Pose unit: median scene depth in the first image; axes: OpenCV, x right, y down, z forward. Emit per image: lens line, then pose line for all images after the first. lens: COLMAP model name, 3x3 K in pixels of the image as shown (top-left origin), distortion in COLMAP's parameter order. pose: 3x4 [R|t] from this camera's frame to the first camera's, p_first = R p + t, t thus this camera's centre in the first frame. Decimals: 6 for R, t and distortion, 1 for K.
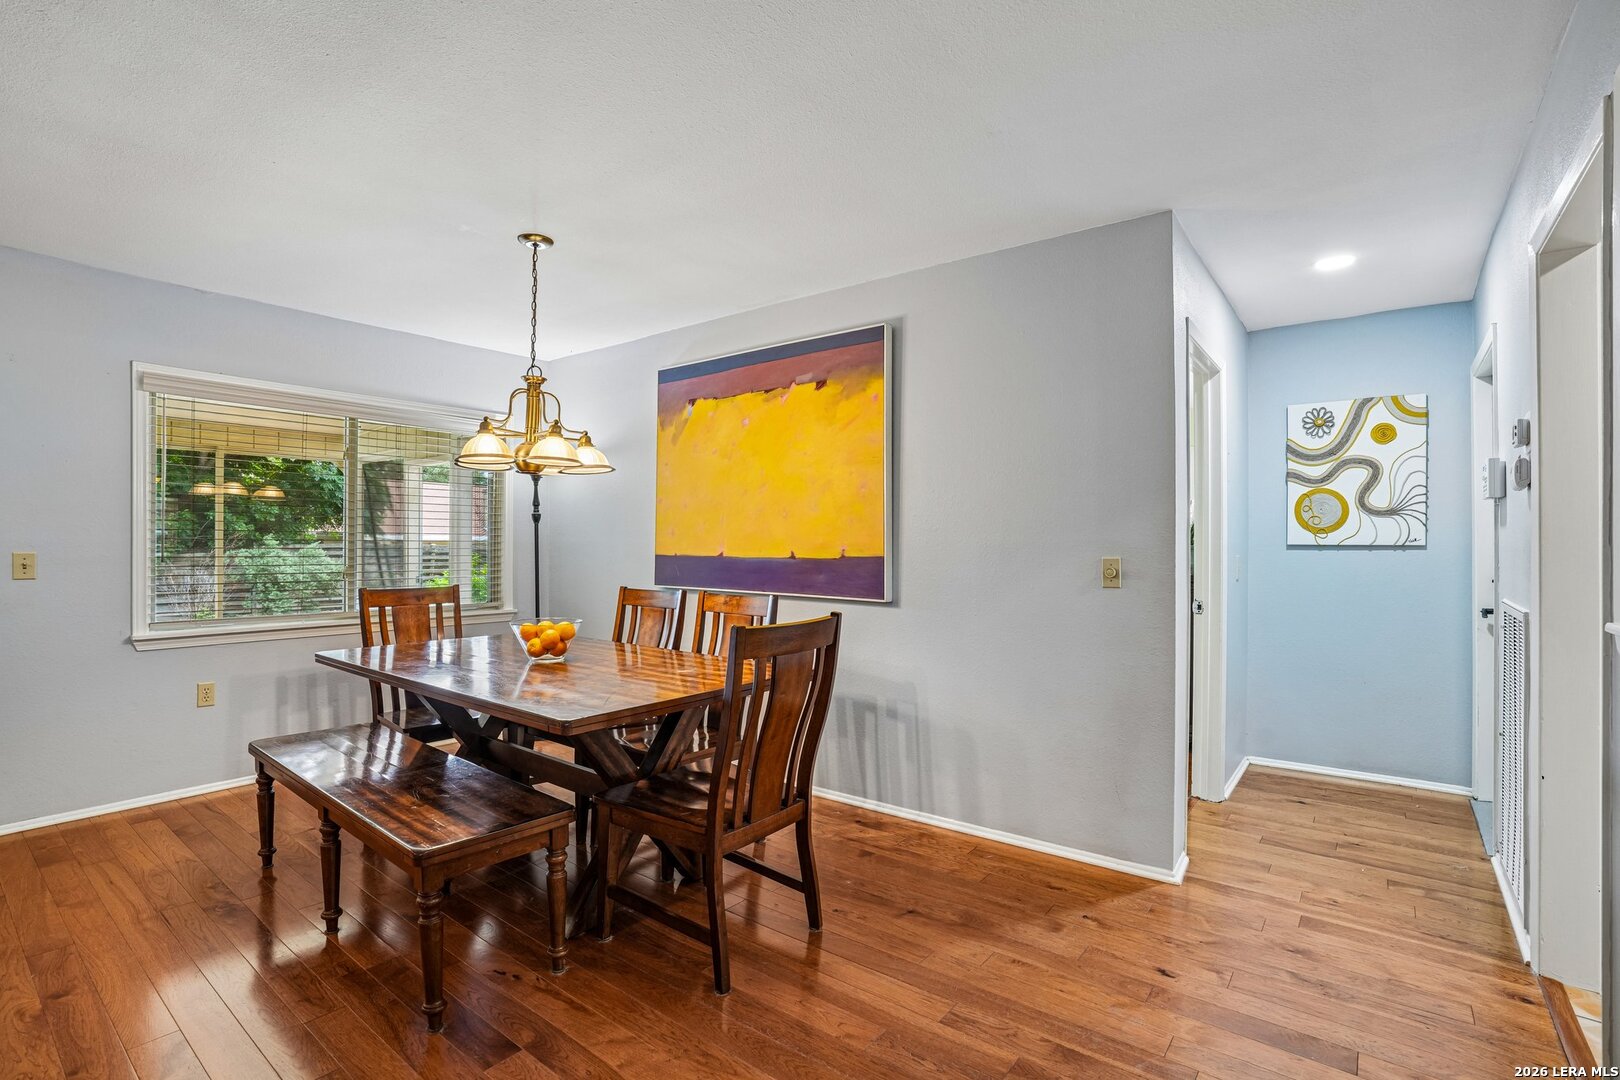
lens RADIAL K [[761.5, 0, 810.0], [0, 761.5, 540.0], [0, 0, 1]] dist [-0.046269, 0.000103]
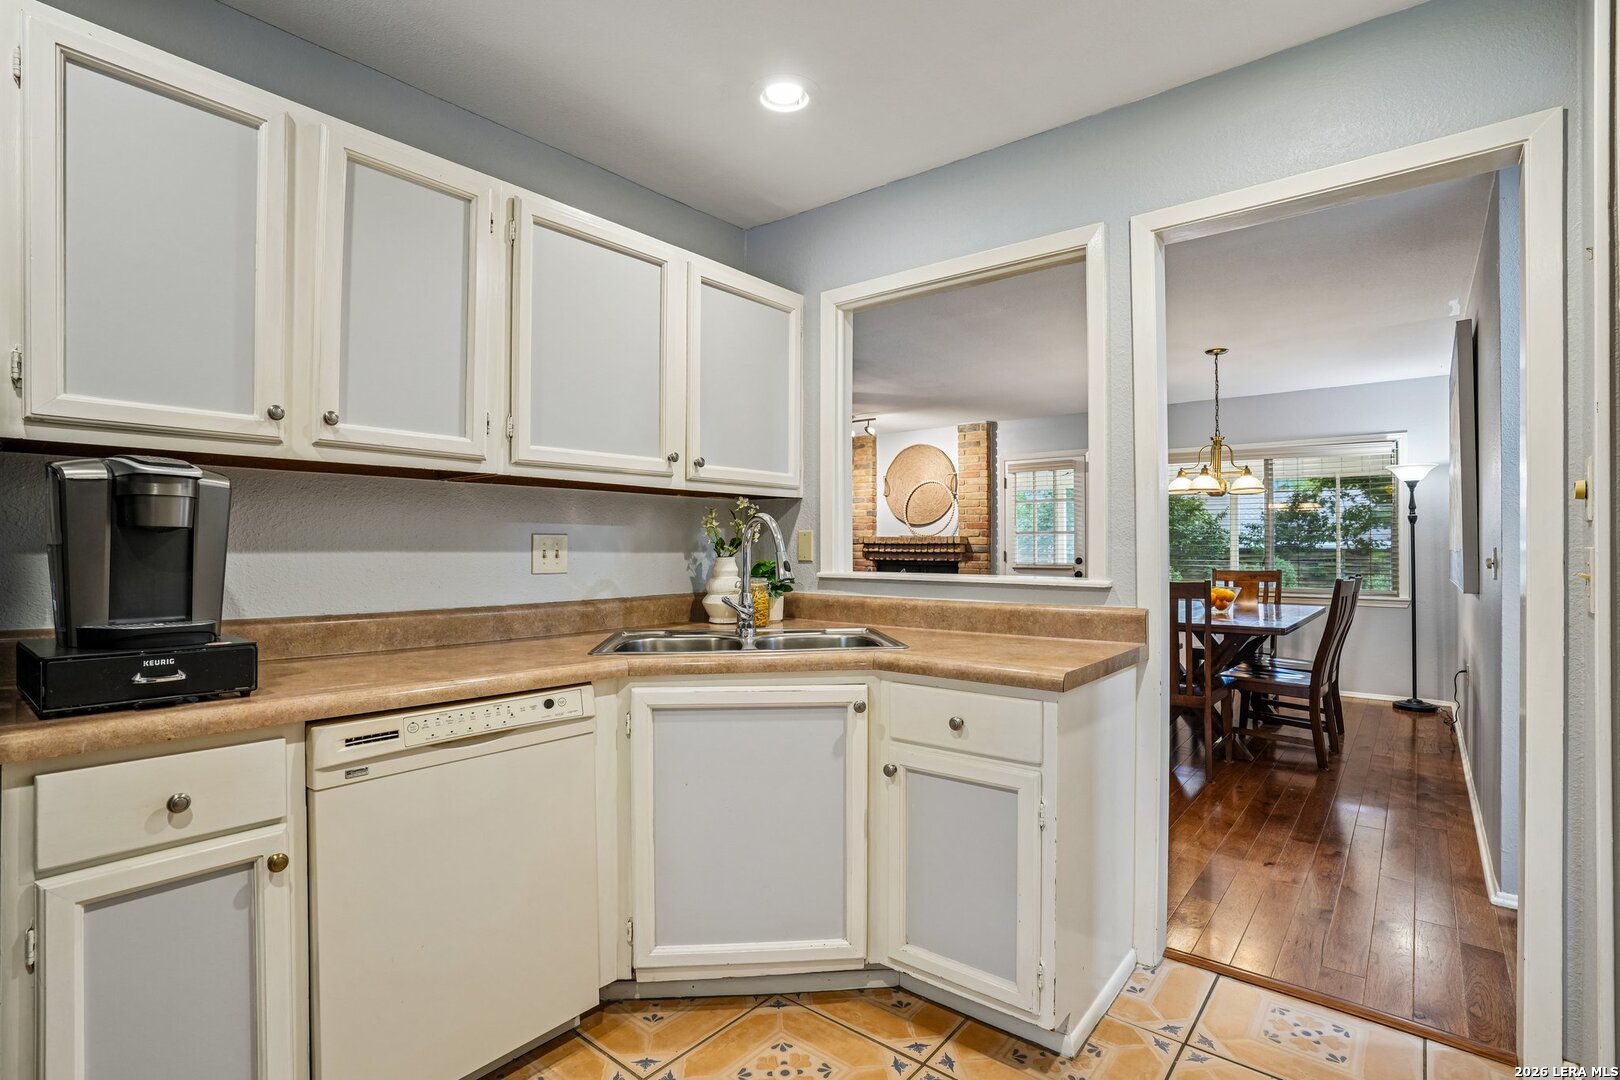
lens RADIAL K [[755.6, 0, 810.0], [0, 755.6, 540.0], [0, 0, 1]] dist [-0.037185, 0.000442]
pose [[-0.014853, -0.011560, -0.999823, 1.036331], [0.002822, 0.999929, -0.011603, 0.017394], [0.999886, -0.002994, -0.014820, 0.126318]]
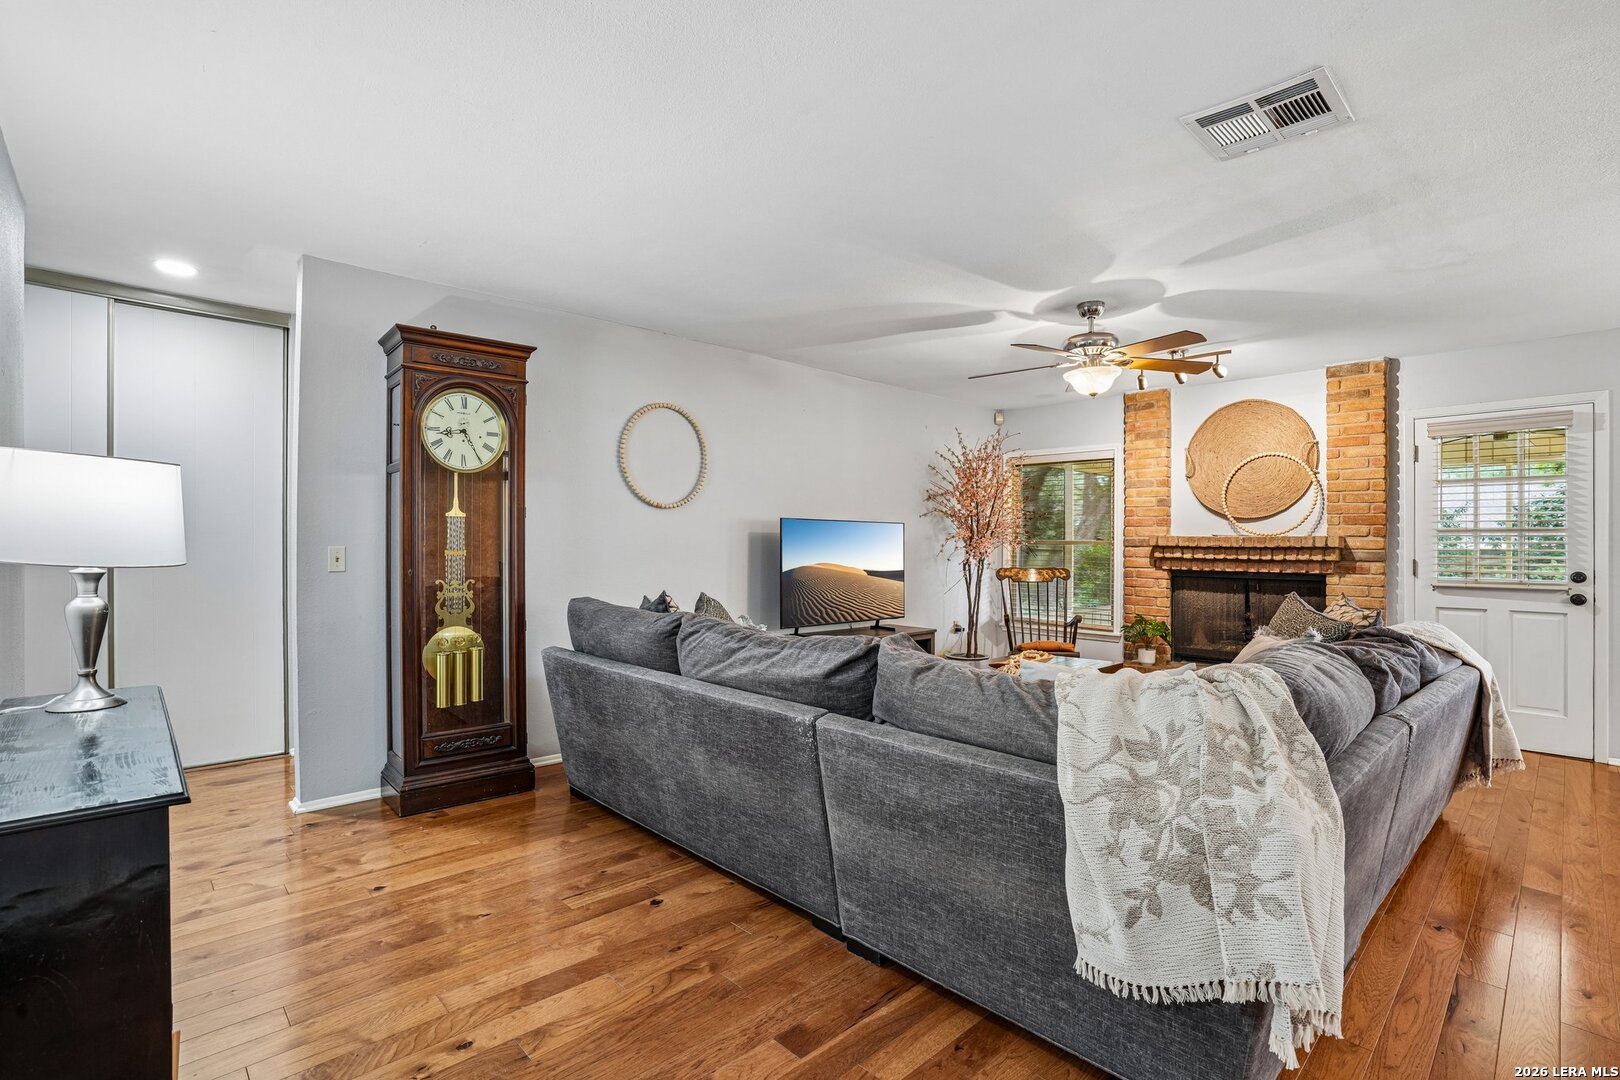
lens RADIAL K [[755.6, 0, 810.0], [0, 755.6, 540.0], [0, 0, 1]] dist [-0.037185, 0.000442]
pose [[-0.138478, -0.008295, -0.990331, 0.377240], [-0.000417, 0.999965, -0.008318, 0.002295], [0.990365, -0.000738, -0.138477, -0.258963]]
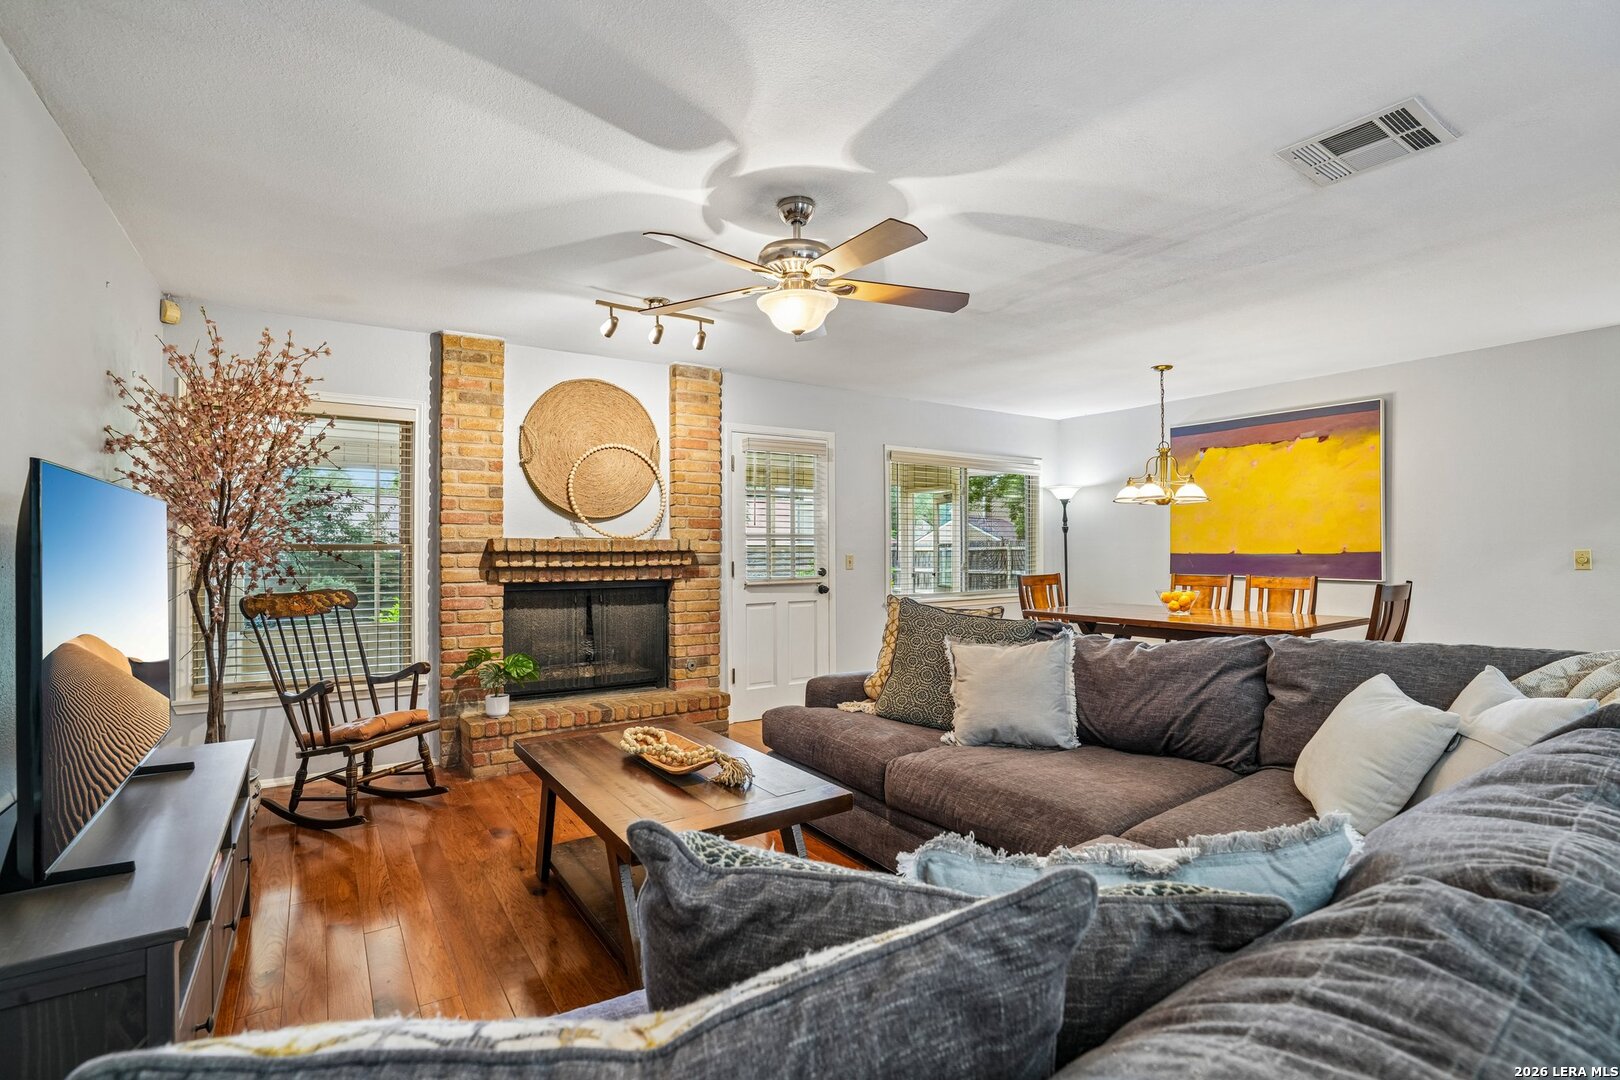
lens RADIAL K [[755.6, 0, 810.0], [0, 755.6, 540.0], [0, 0, 1]] dist [-0.037185, 0.000442]
pose [[0.949672, -0.012412, -0.313000, -0.499463], [0.010046, 0.999907, -0.009170, -0.001103], [0.313085, 0.005564, 0.949709, -0.718105]]
